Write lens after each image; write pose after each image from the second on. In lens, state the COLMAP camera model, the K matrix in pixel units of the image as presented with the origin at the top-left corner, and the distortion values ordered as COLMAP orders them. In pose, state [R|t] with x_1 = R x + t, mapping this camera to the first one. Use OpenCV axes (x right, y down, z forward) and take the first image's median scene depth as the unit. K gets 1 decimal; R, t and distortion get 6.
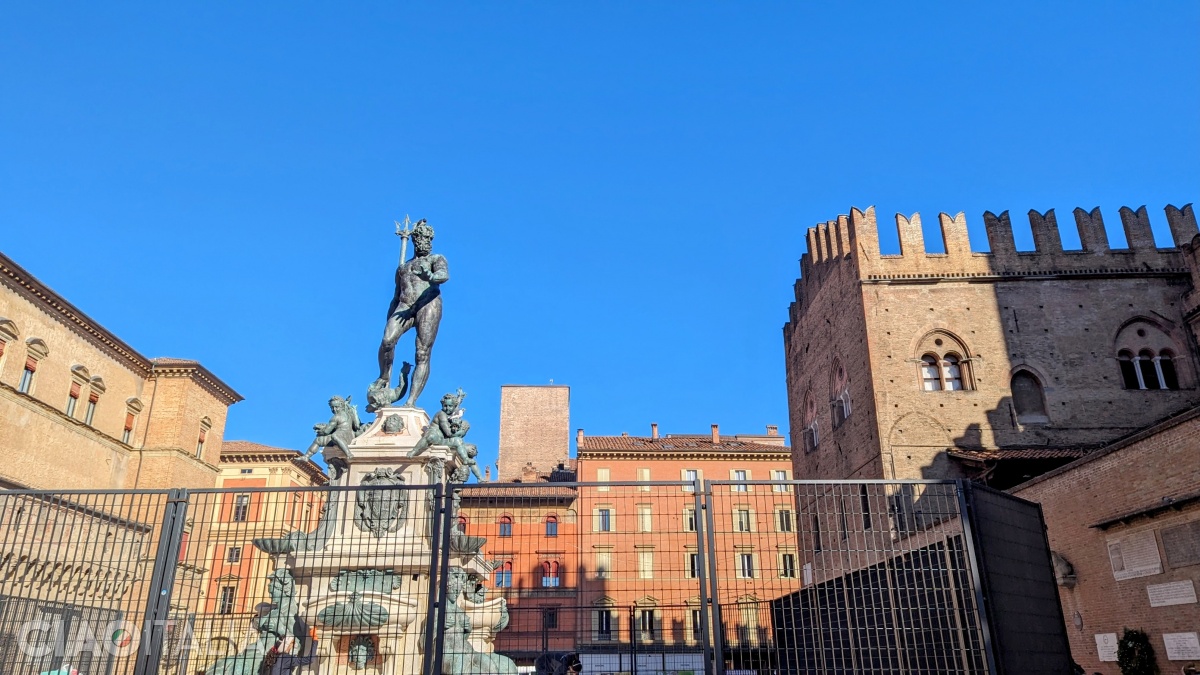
lens RADIAL K [[856.7, 0, 600.0], [0, 856.7, 337.5], [0, 0, 1]] dist [0.071076, -0.068104]
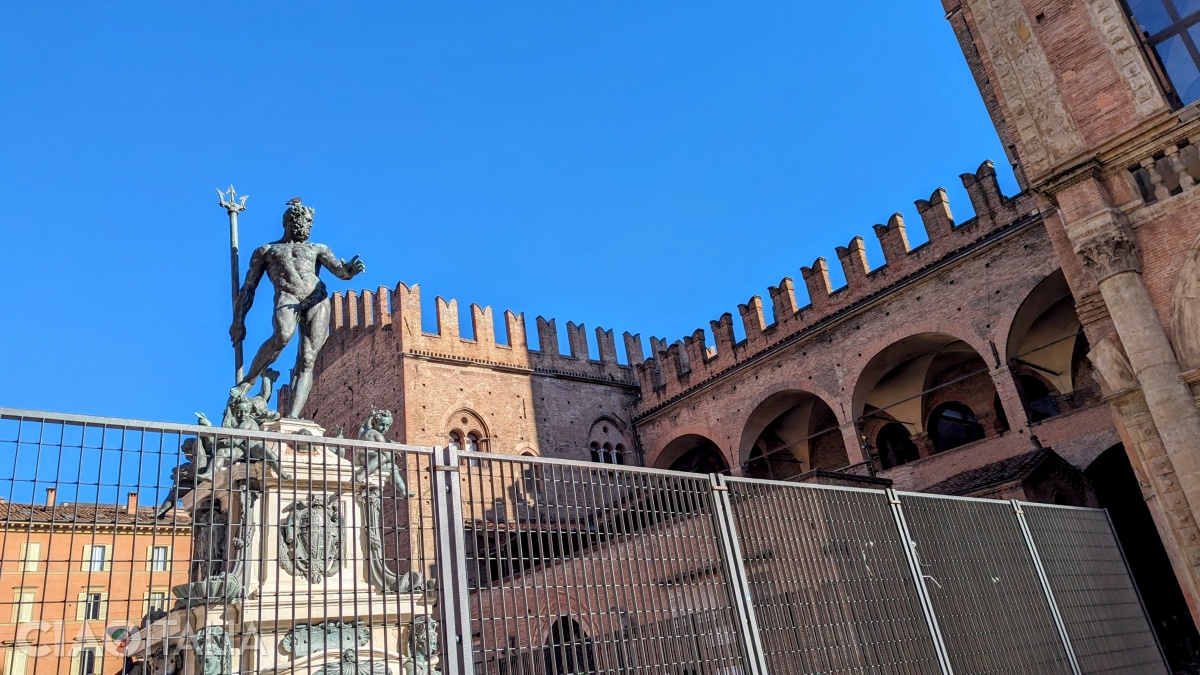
lens RADIAL K [[856.7, 0, 600.0], [0, 856.7, 337.5], [0, 0, 1]] dist [0.071076, -0.068104]
pose [[0.762588, 0.165236, 0.625425, -0.164575], [-0.107089, 0.985733, -0.129854, 0.024008], [-0.637958, 0.032049, 0.769404, 0.061443]]
